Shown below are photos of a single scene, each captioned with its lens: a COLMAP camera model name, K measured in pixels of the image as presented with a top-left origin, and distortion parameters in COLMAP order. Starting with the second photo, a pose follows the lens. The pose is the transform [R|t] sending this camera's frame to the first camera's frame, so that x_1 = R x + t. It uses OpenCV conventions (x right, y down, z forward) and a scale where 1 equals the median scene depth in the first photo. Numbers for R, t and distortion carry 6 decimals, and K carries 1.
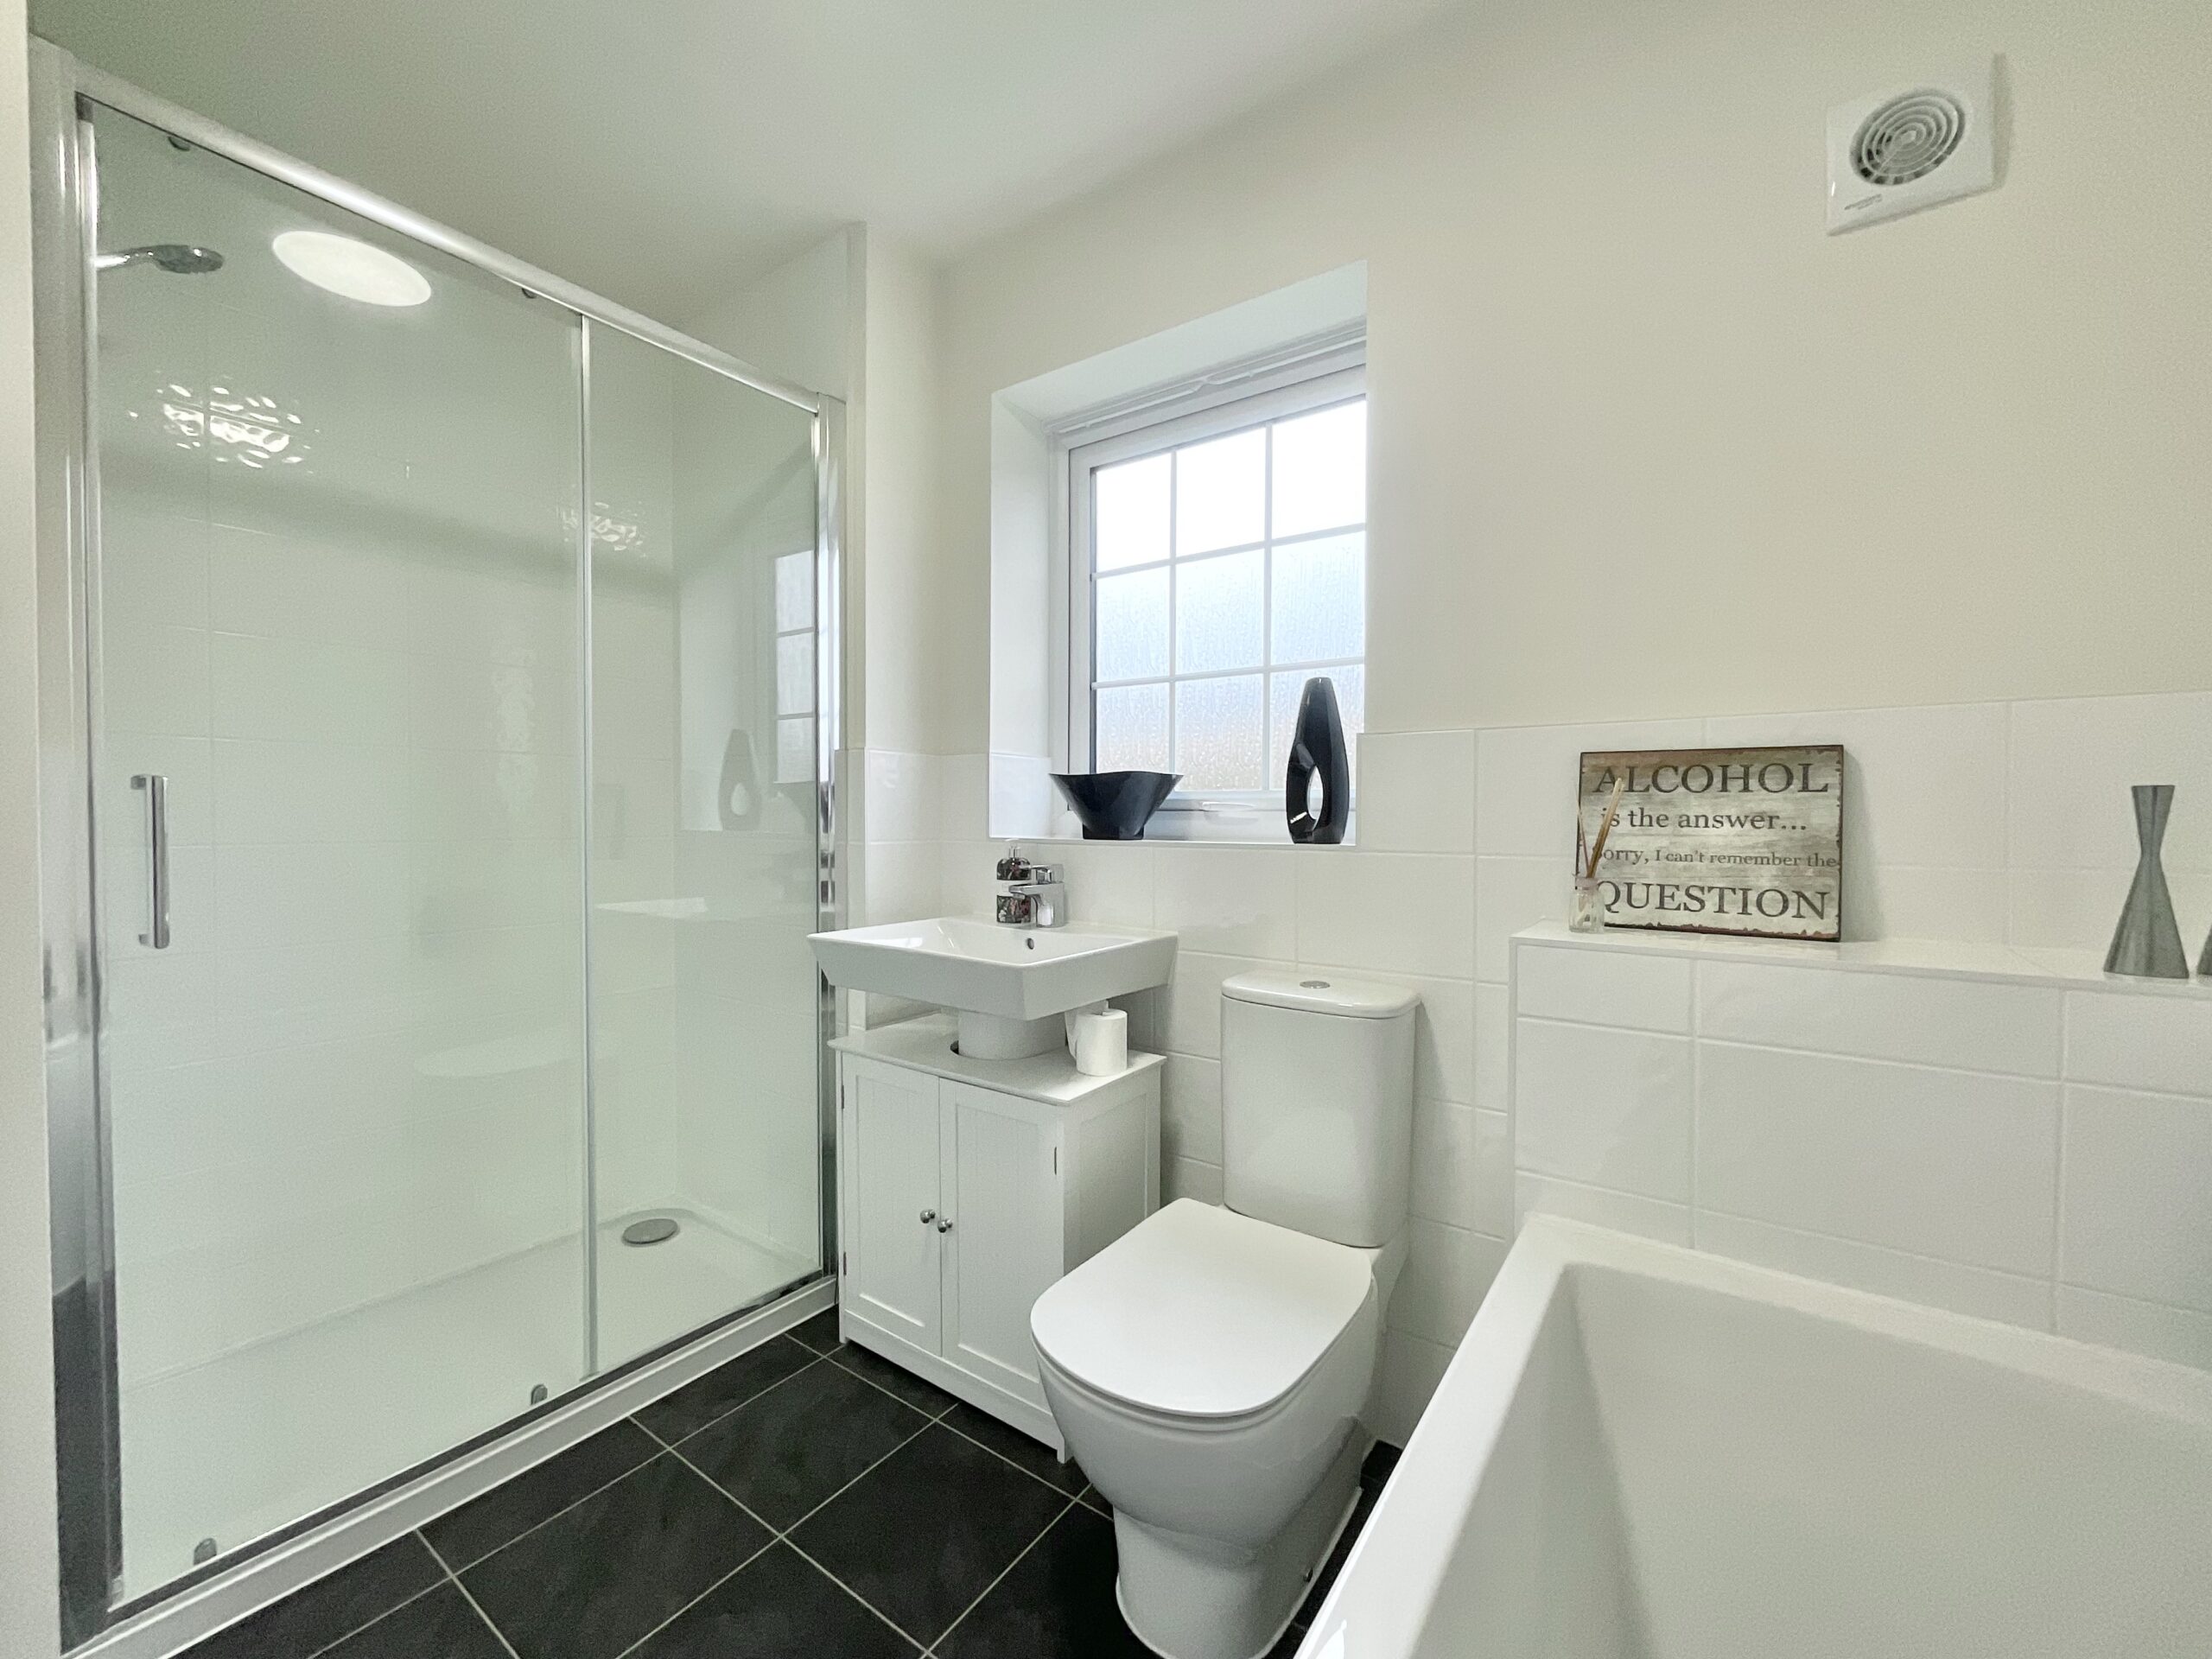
lens RADIAL K [[897.7, 0, 1102.6], [0, 897.7, 836.7], [0, 0, 1]] dist [-0.003629, 0.000951]
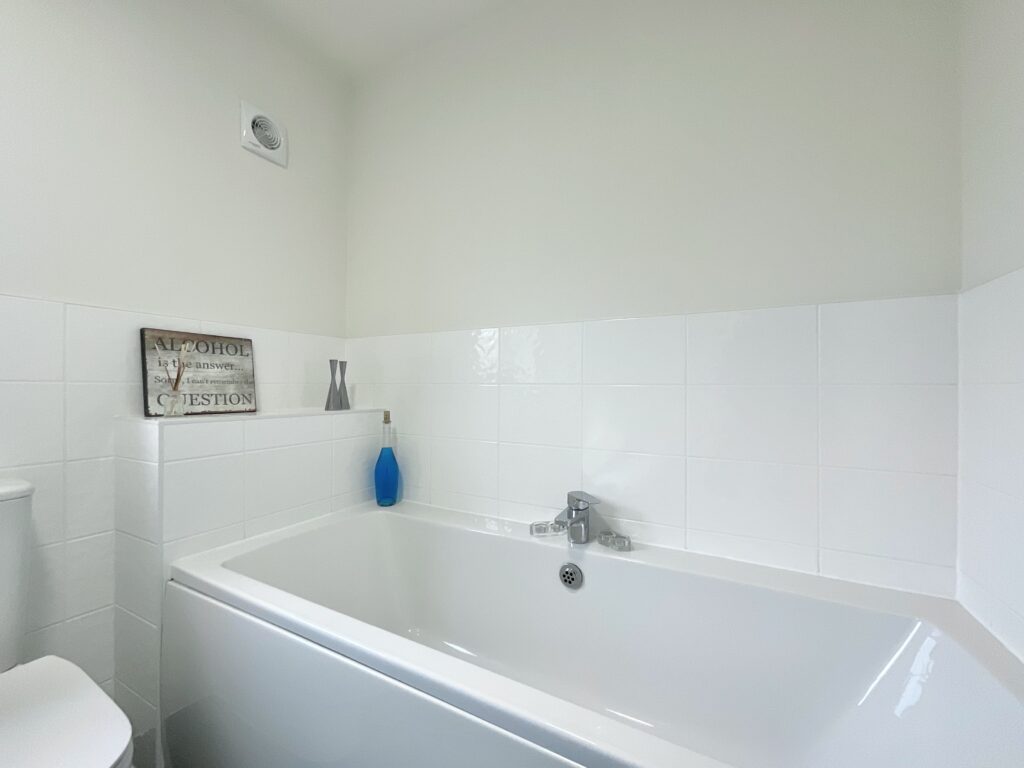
lens RADIAL K [[415.6, 0, 513.5], [0, 415.6, 386.5], [0, 0, 1]] dist [-0.003629, 0.000951]
pose [[-0.145475, -0.003241, 0.989357, -0.509063], [0.011391, 0.999923, 0.004951, 0.040518], [-0.989296, 0.011990, -0.145427, 0.384407]]
